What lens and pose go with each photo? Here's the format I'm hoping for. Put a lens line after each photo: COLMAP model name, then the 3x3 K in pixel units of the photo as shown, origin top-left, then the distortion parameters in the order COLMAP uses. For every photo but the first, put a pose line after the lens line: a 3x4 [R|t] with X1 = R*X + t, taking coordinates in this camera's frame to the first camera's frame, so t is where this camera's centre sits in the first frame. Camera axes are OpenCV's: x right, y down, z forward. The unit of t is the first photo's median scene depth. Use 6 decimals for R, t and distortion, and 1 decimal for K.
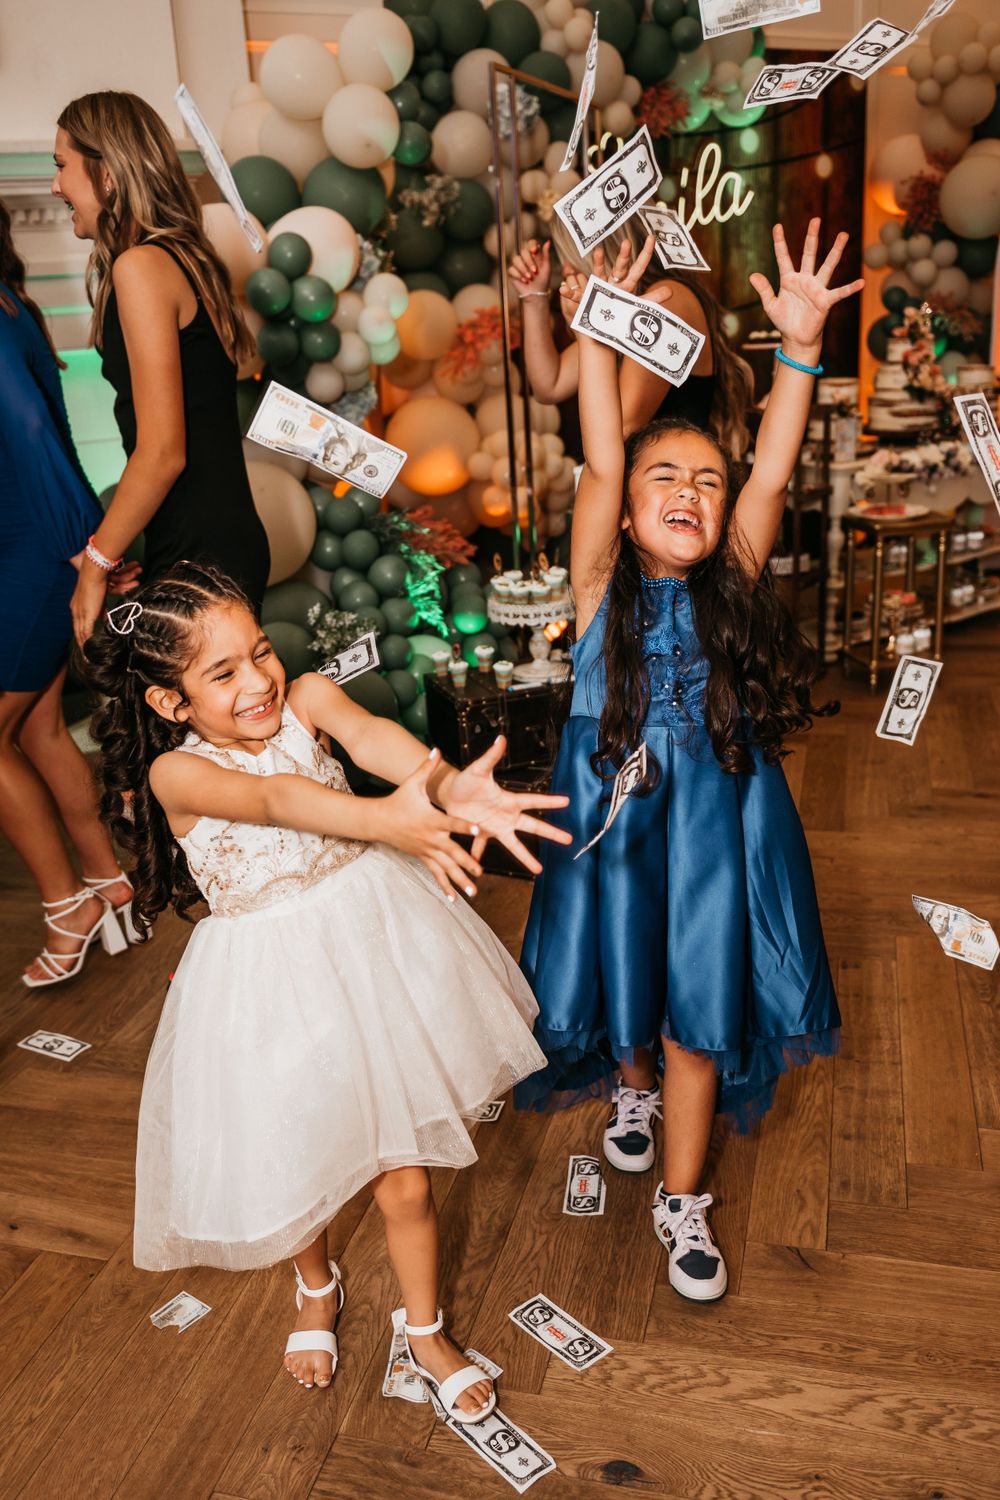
lens RADIAL K [[1071.7, 0, 495.1], [0, 1071.7, 752.7], [0, 0, 1]] dist [-0.034072, -0.000786]
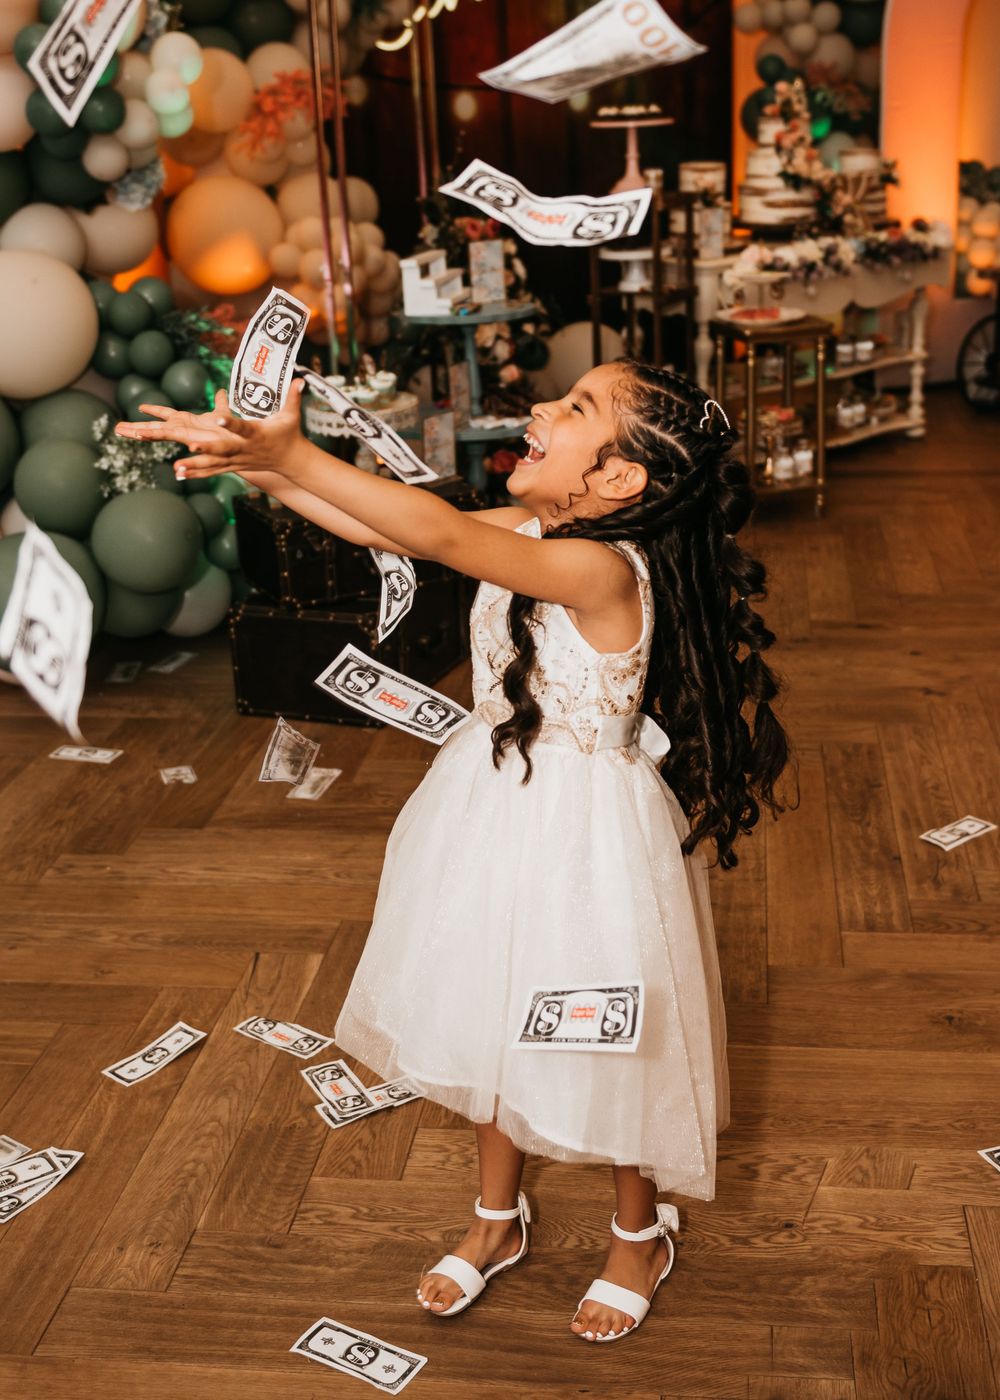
lens RADIAL K [[1804.3, 0, 502.3], [0, 1804.3, 699.3], [0, 0, 1]] dist [-0.019247, 0.000000]
pose [[0.989450, -0.022089, 0.143182, -0.062830], [0.027445, 0.998991, -0.035541, 0.146504], [-0.142252, 0.039095, 0.989058, -0.454939]]
